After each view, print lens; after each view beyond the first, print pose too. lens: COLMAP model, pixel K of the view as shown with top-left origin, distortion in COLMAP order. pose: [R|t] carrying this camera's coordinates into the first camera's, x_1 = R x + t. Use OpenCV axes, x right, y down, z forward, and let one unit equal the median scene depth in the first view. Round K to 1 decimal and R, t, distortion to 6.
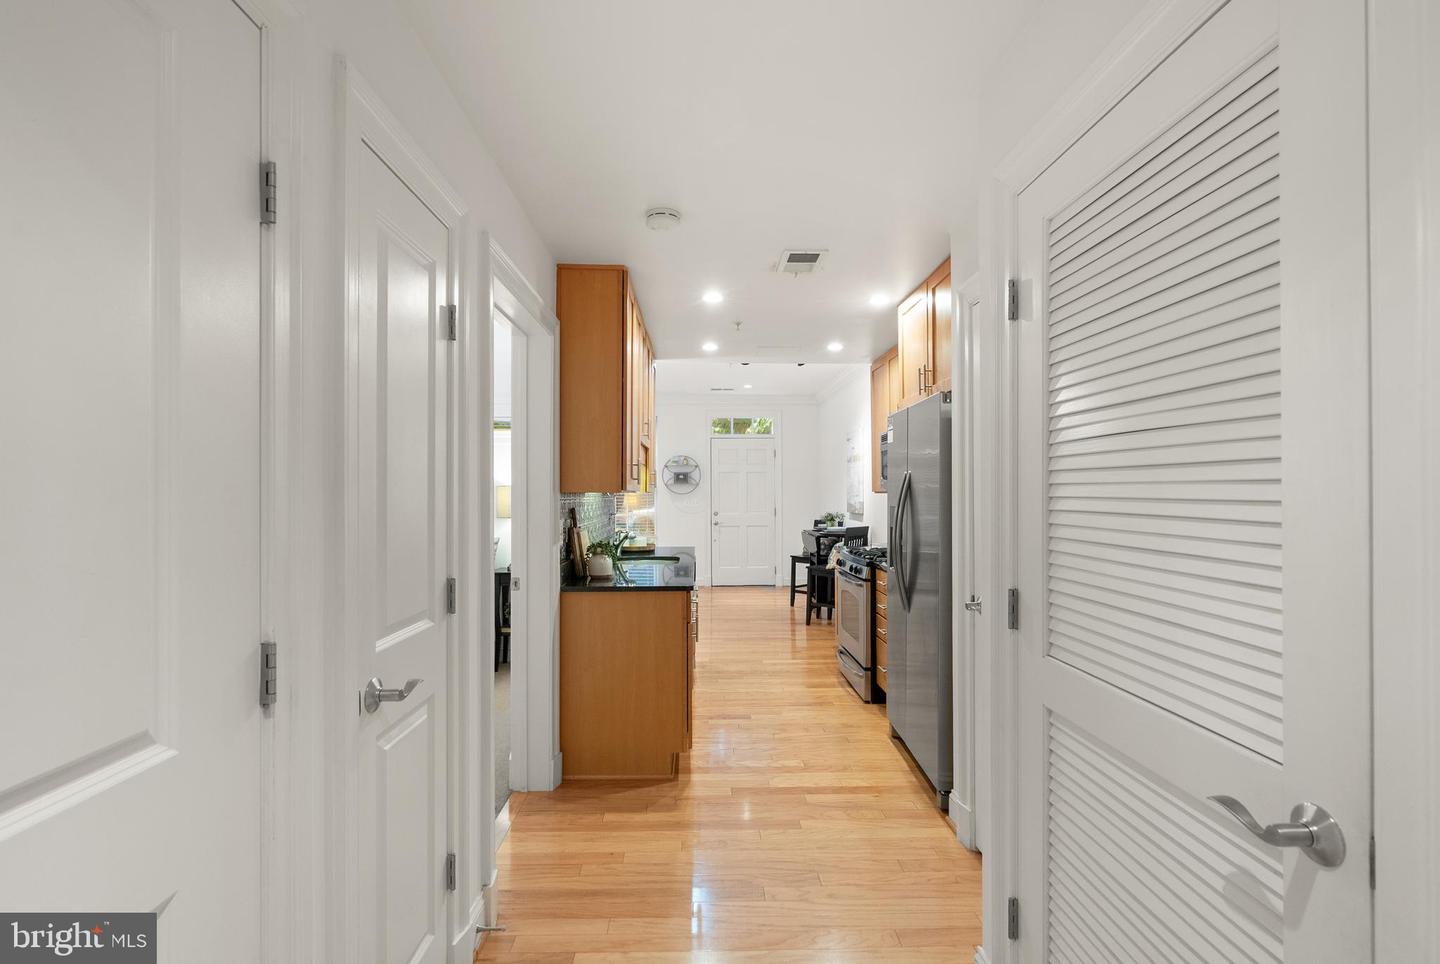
lens RADIAL K [[657.8, 0, 720.0], [0, 657.8, 482.0], [0, 0, 1]] dist [0.000010, 0.000009]
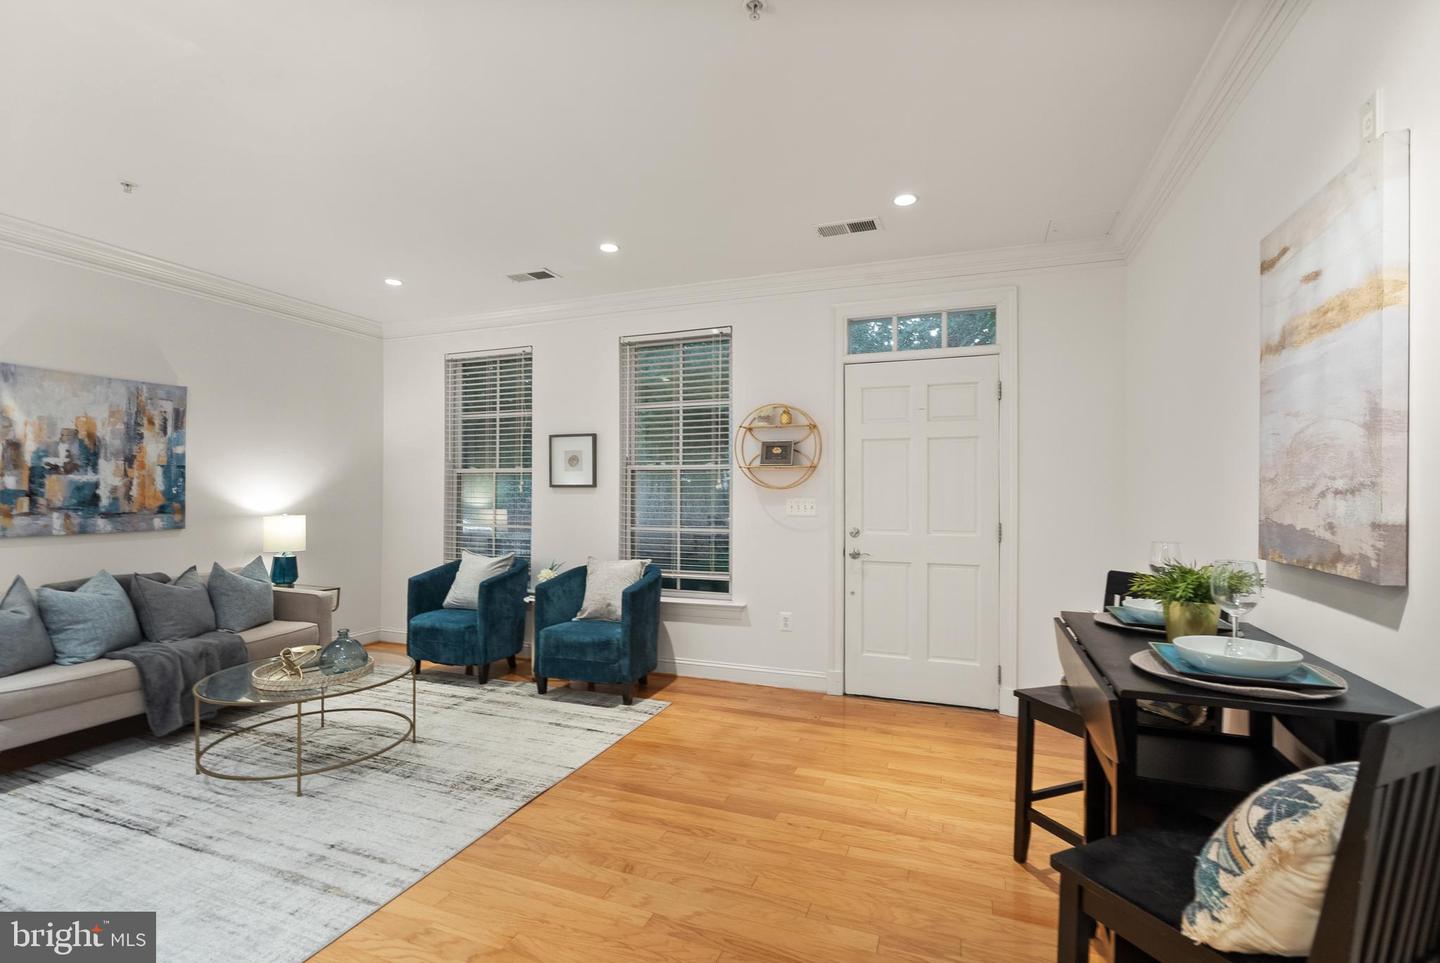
lens RADIAL K [[656.7, 0, 709.5], [0, 656.7, 489.0], [0, 0, 1]] dist [-0.005701, 0.000391]
pose [[0.917303, 0.003847, -0.398172, 0.104332], [0.001075, 0.999926, 0.012137, 0.017021], [0.398189, -0.011561, 0.917230, 0.716610]]
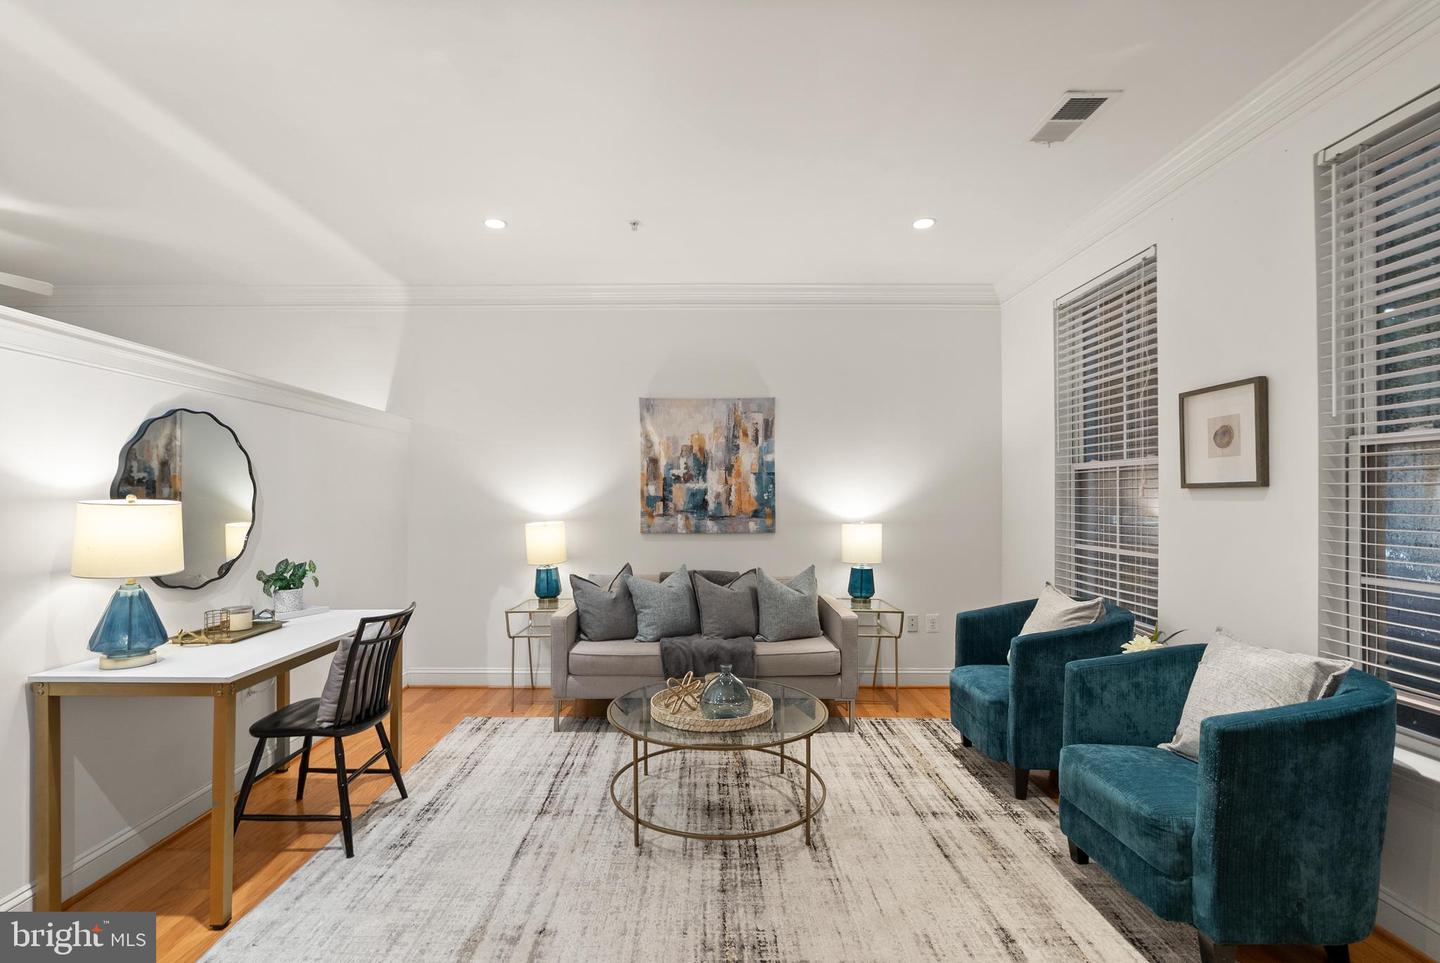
lens RADIAL K [[668.1, 0, 702.9], [0, 668.1, 491.5], [0, 0, 1]] dist [0.001392, 0.000456]
pose [[-0.037745, -0.003159, -0.999282, 0.072816], [0.017188, 0.999845, -0.003809, 0.021820], [0.999140, -0.017319, -0.037684, 1.020068]]
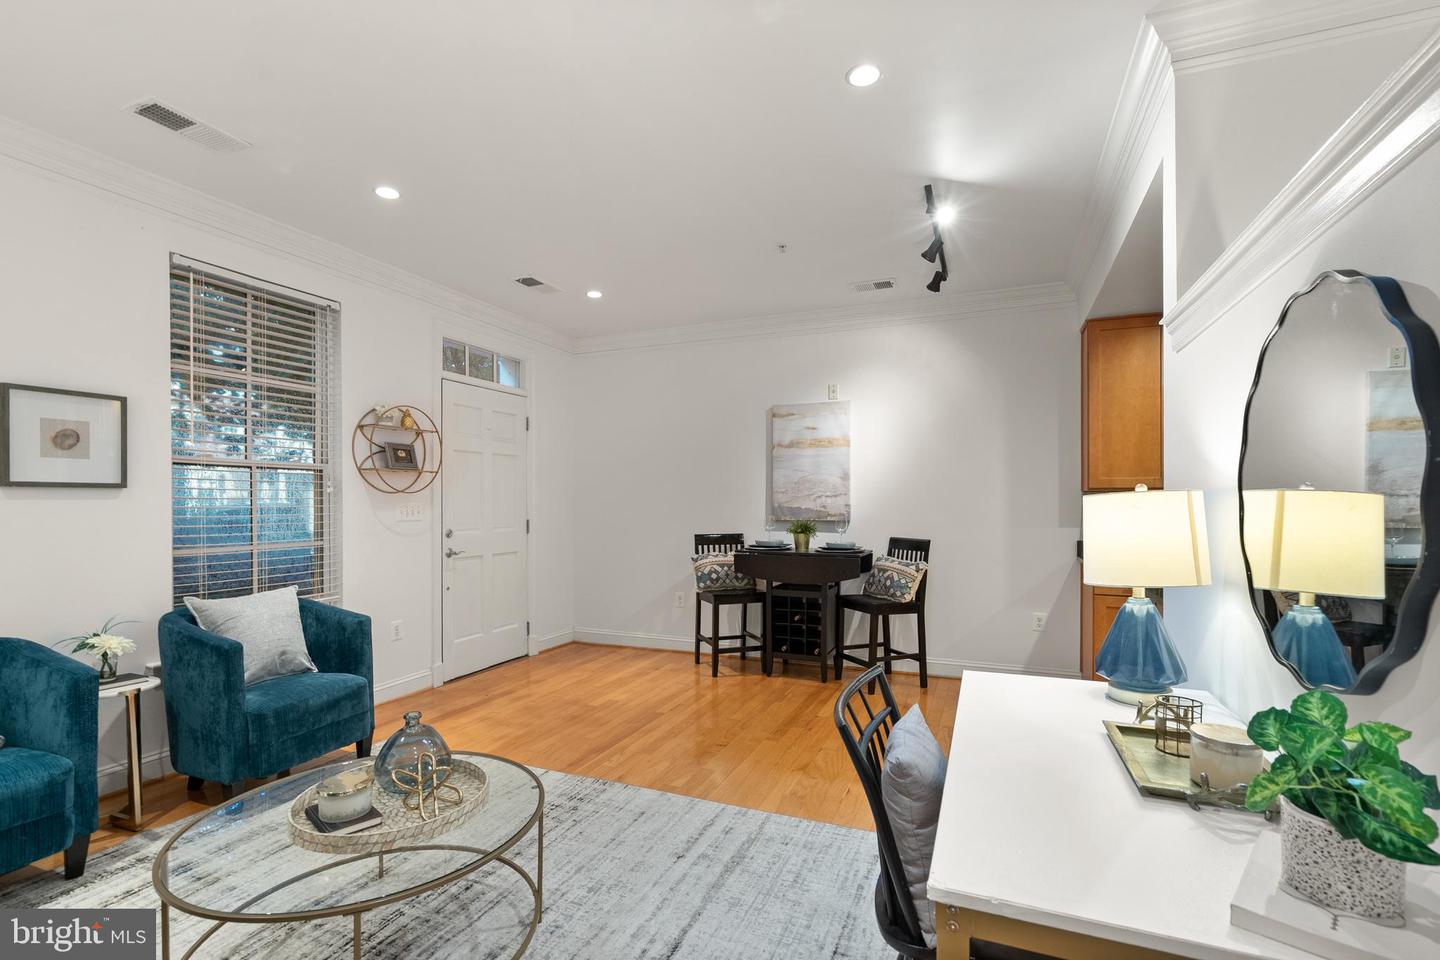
lens RADIAL K [[676.5, 0, 711.8], [0, 676.5, 500.1], [0, 0, 1]] dist [0.000573, 0.000518]
pose [[0.424673, 0.002724, 0.905343, -0.492408], [-0.013758, 0.999899, 0.003445, 0.024351], [-0.905242, -0.013919, 0.424668, 0.788718]]
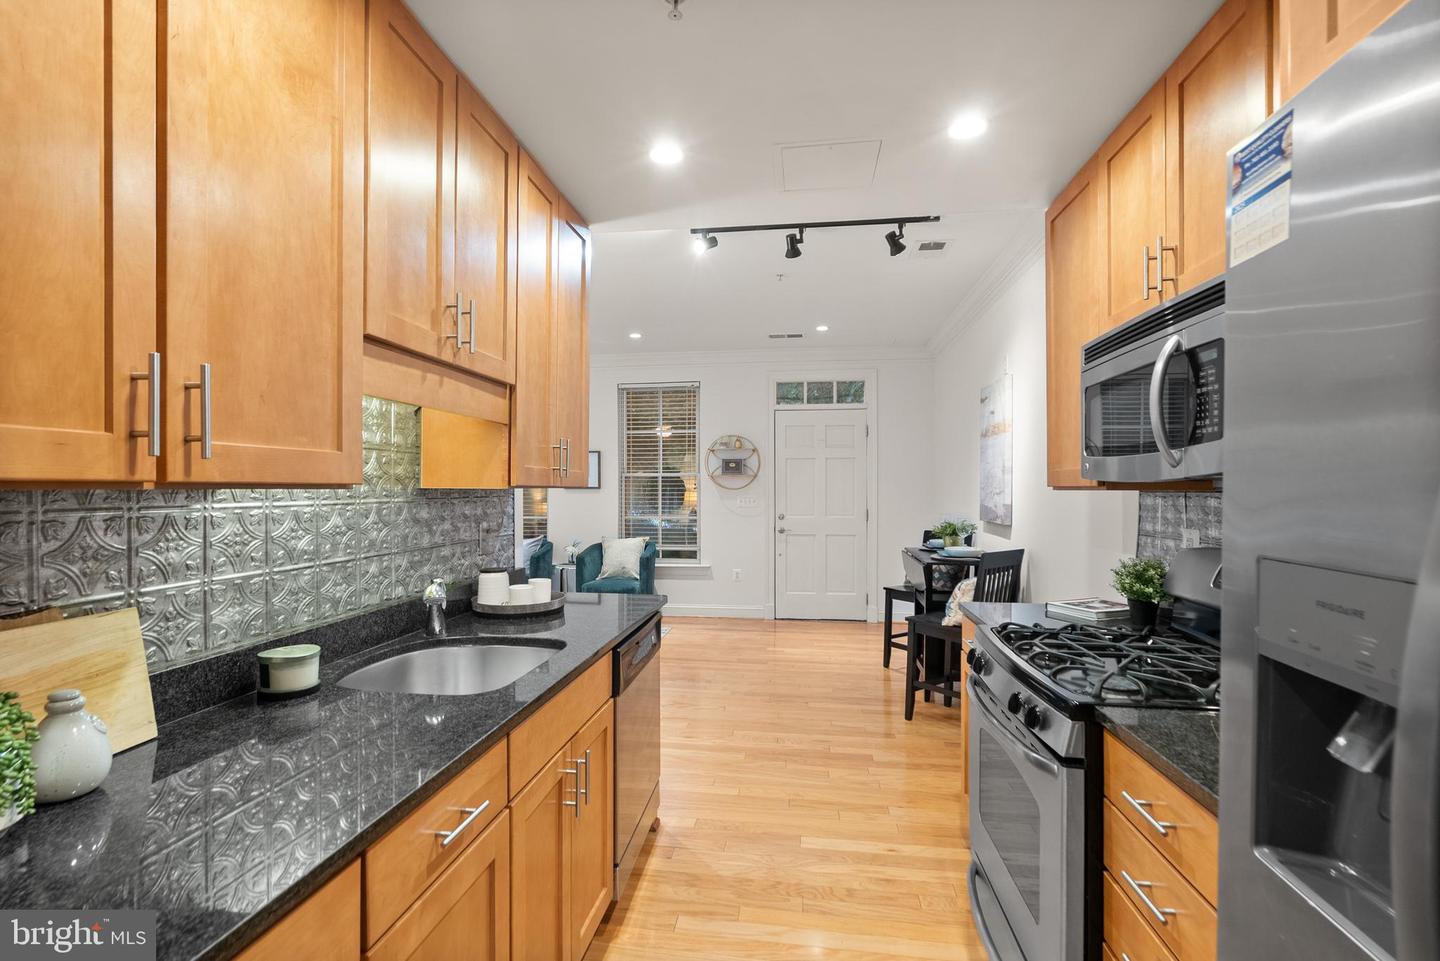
lens RADIAL K [[657.8, 0, 713.1], [0, 657.8, 493.0], [0, 0, 1]] dist [0.000772, 0.000051]
pose [[0.984087, 0.003146, -0.177661, 0.061257], [0.001509, 0.999659, 0.026062, 0.004822], [0.177682, -0.025915, 0.983747, 0.374391]]
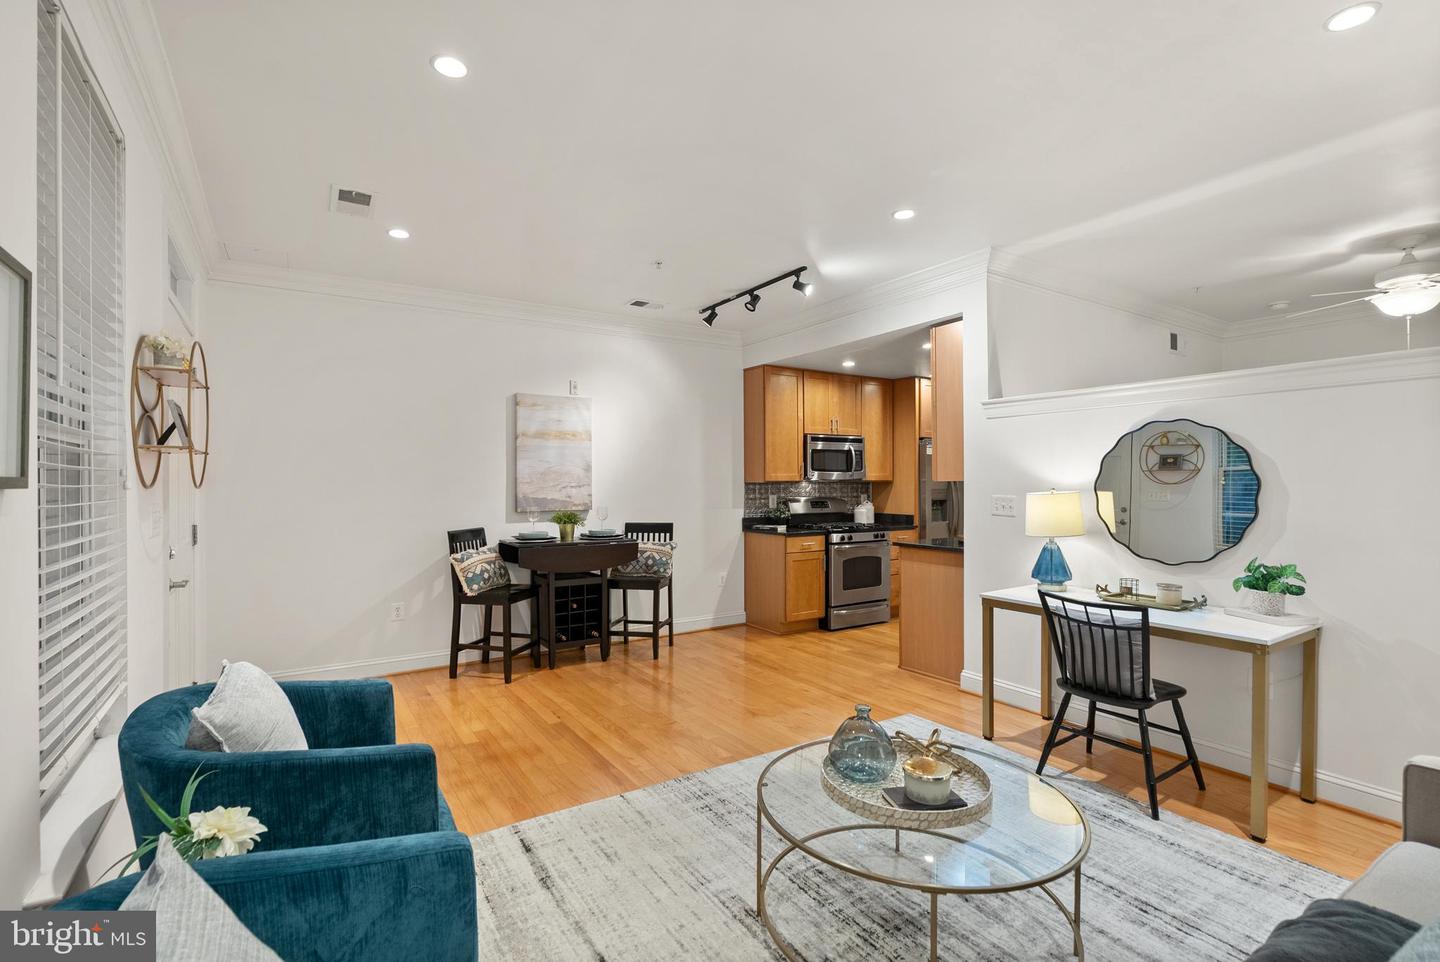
lens RADIAL K [[669.8, 0, 712.2], [0, 669.8, 481.8], [0, 0, 1]] dist [0.000791, 0.000241]
pose [[-0.511036, 0.001678, 0.859558, -0.509368], [-0.011441, 0.999896, -0.008754, 0.020266], [-0.859483, -0.014307, -0.510964, 1.223945]]
